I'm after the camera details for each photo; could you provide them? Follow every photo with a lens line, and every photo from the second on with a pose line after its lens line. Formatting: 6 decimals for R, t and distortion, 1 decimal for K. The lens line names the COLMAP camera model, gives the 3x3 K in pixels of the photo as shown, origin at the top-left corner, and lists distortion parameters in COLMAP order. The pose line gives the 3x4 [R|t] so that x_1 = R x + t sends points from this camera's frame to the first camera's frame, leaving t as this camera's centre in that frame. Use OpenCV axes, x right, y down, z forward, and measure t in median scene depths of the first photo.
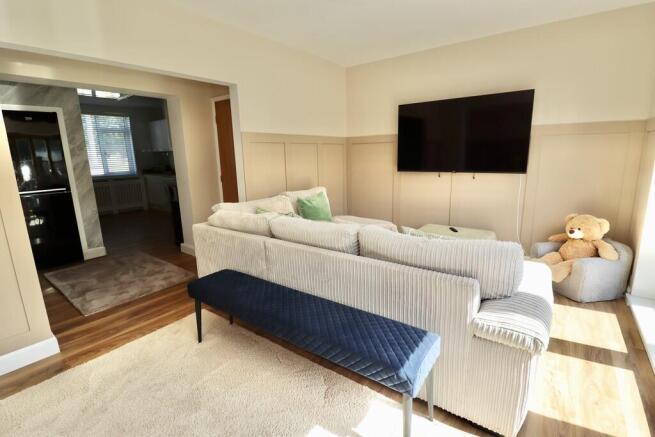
lens RADIAL K [[303.5, 0, 335.4], [0, 303.5, 214.8], [0, 0, 1]] dist [0.000295, -0.016282]
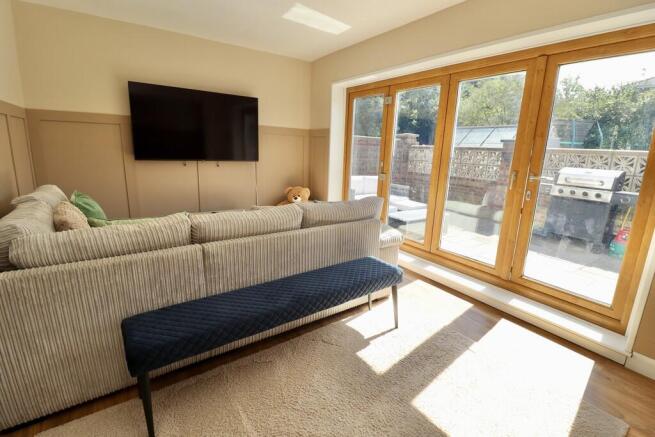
lens RADIAL K [[302.5, 0, 325.2], [0, 302.5, 217.3], [0, 0, 1]] dist [-0.002275, -0.008843]
pose [[0.309914, -0.174046, 0.934698, -0.585300], [0.141943, 0.980554, 0.135521, -0.034207], [-0.940109, 0.090674, 0.328592, 0.311574]]
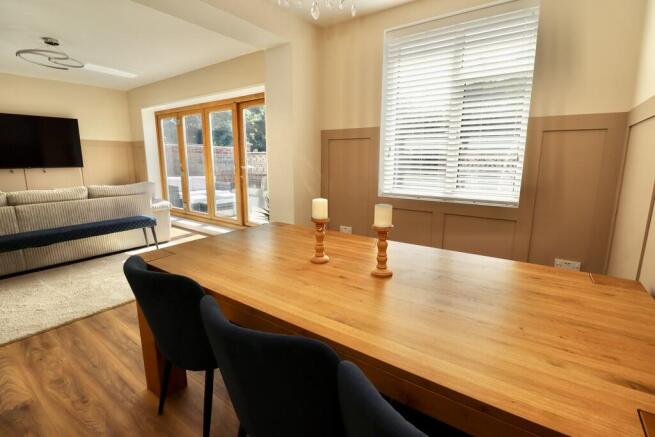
lens RADIAL K [[303.5, 0, 335.4], [0, 303.5, 214.8], [0, 0, 1]] dist [0.000295, -0.016282]
pose [[-0.045412, -0.152375, 0.987279, -1.192095], [0.191687, 0.968604, 0.158310, 0.133240], [-0.980405, 0.196437, -0.014778, -0.333806]]
